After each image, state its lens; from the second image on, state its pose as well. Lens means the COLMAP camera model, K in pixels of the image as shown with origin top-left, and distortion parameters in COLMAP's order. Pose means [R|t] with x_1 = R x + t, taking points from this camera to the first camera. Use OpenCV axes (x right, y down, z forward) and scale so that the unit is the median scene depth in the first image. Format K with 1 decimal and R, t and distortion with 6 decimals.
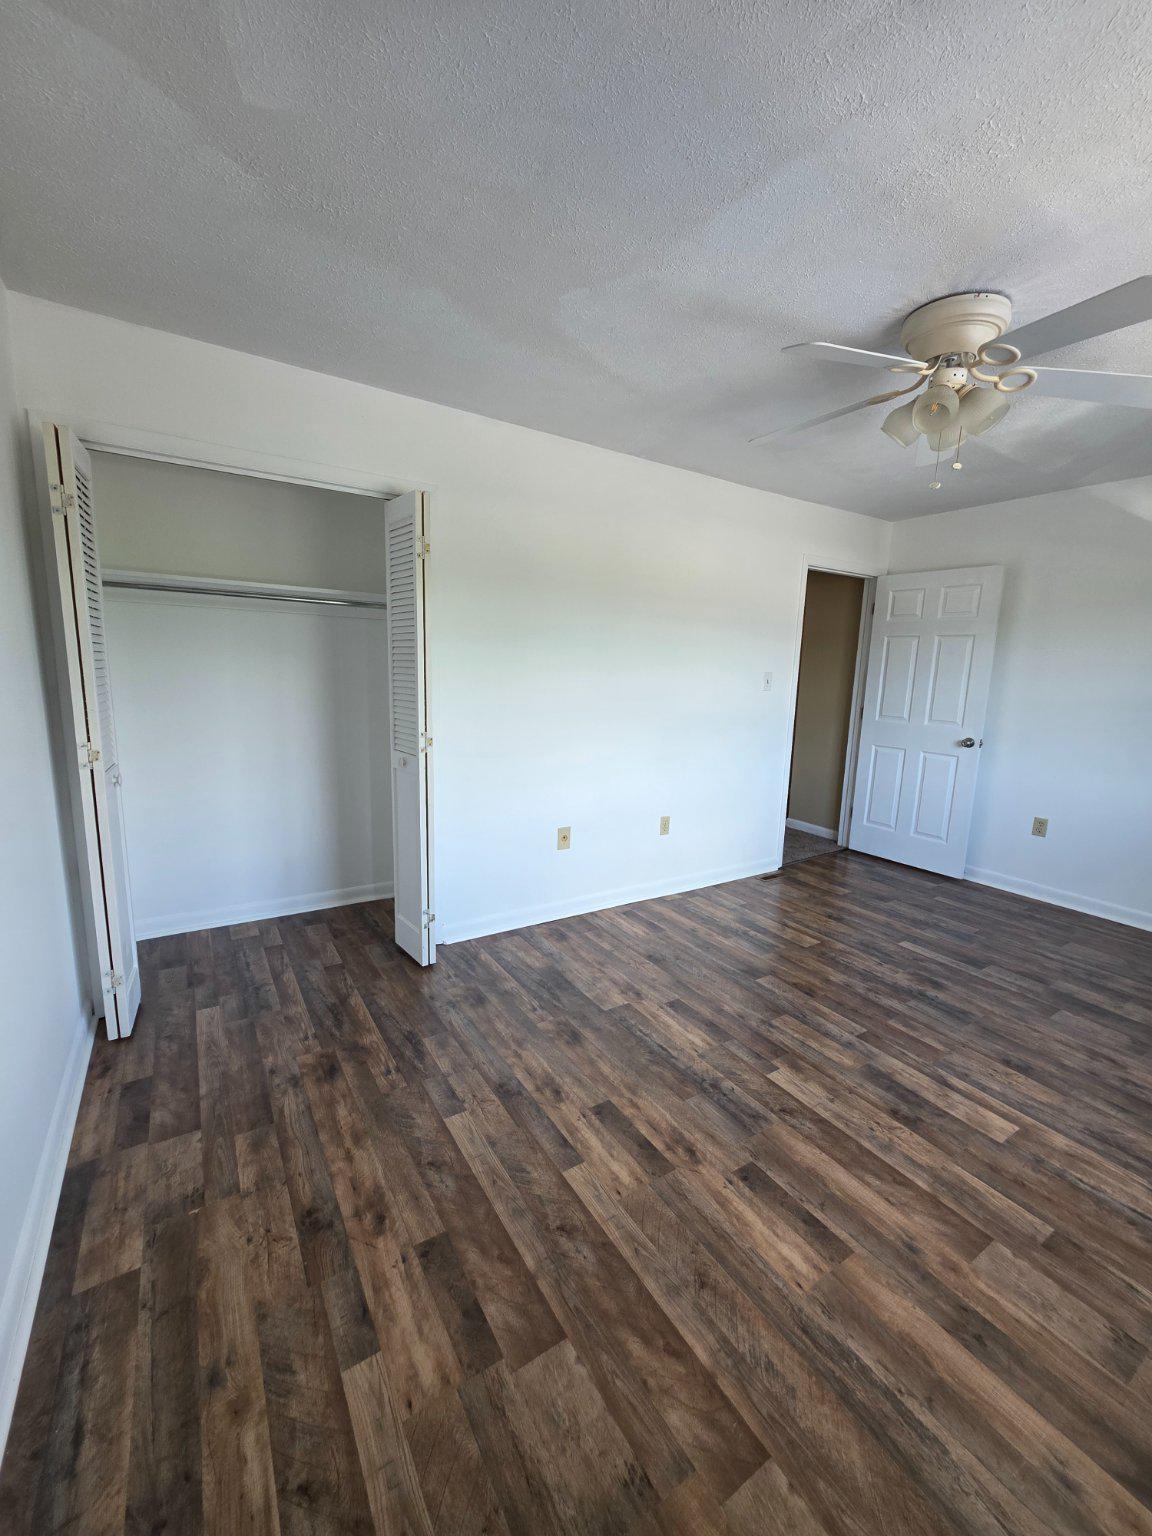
lens RADIAL K [[614.6, 0, 579.2], [0, 614.6, 768.2], [0, 0, 1]] dist [0.002103, -0.000198]
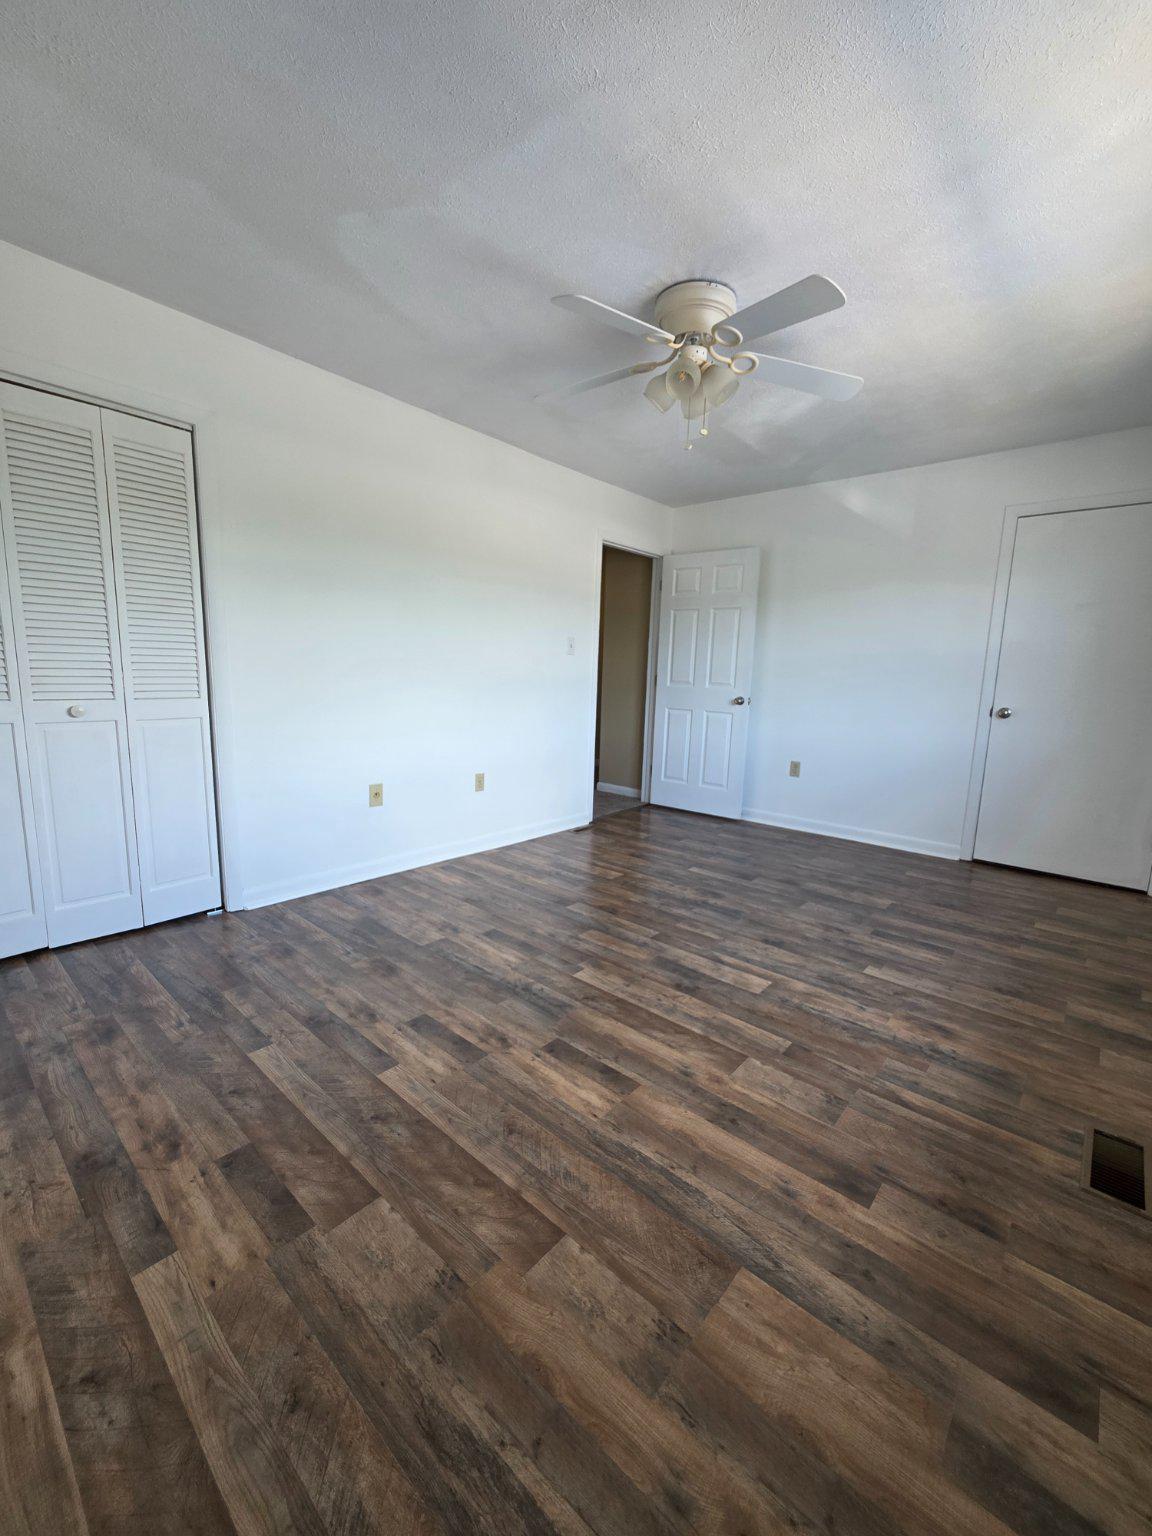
lens RADIAL K [[614.6, 0, 576.9], [0, 614.6, 768.9], [0, 0, 1]] dist [0.002103, -0.000198]
pose [[0.960912, -0.043514, 0.273413, 0.028866], [0.043111, 0.999042, 0.007482, 0.129729], [-0.273476, 0.004597, 0.961868, -0.062186]]
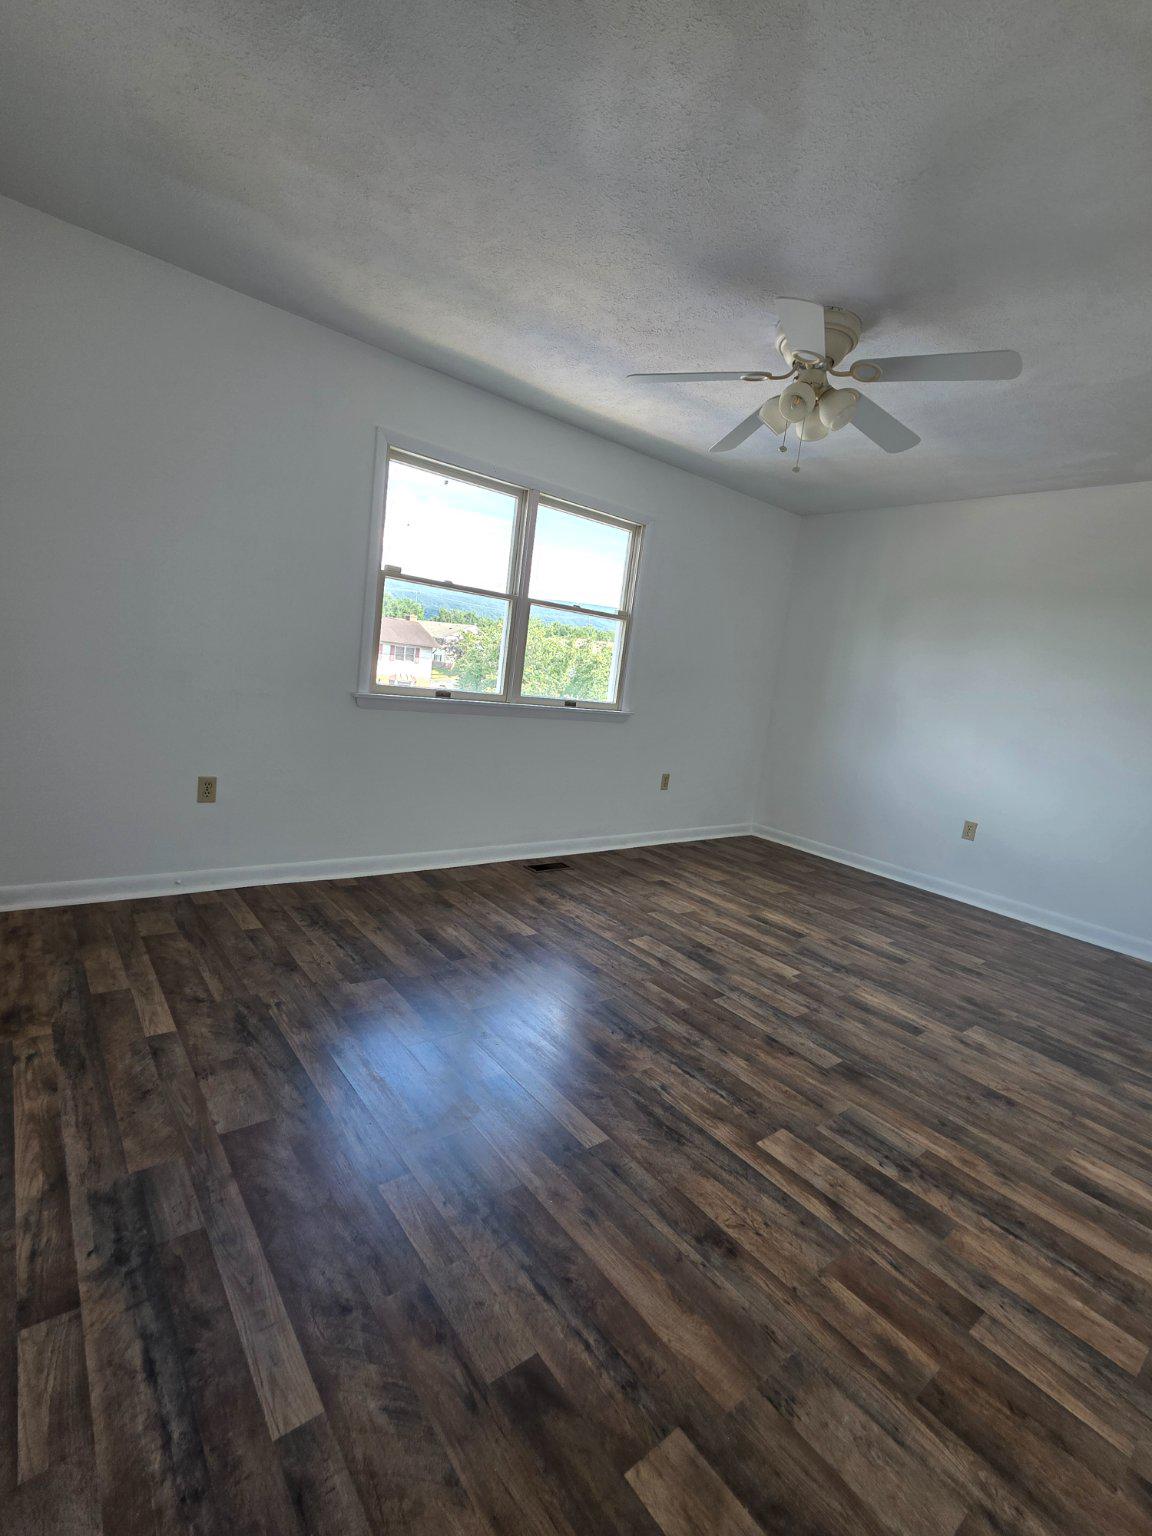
lens RADIAL K [[694.4, 0, 574.8], [0, 694.4, 774.7], [0, 0, 1]] dist [-0.005005, -0.000502]
pose [[-0.984160, -0.124050, -0.126651, 1.030910], [-0.158156, 0.937128, 0.311090, -0.250627], [0.080097, 0.326193, -0.941904, 2.260702]]
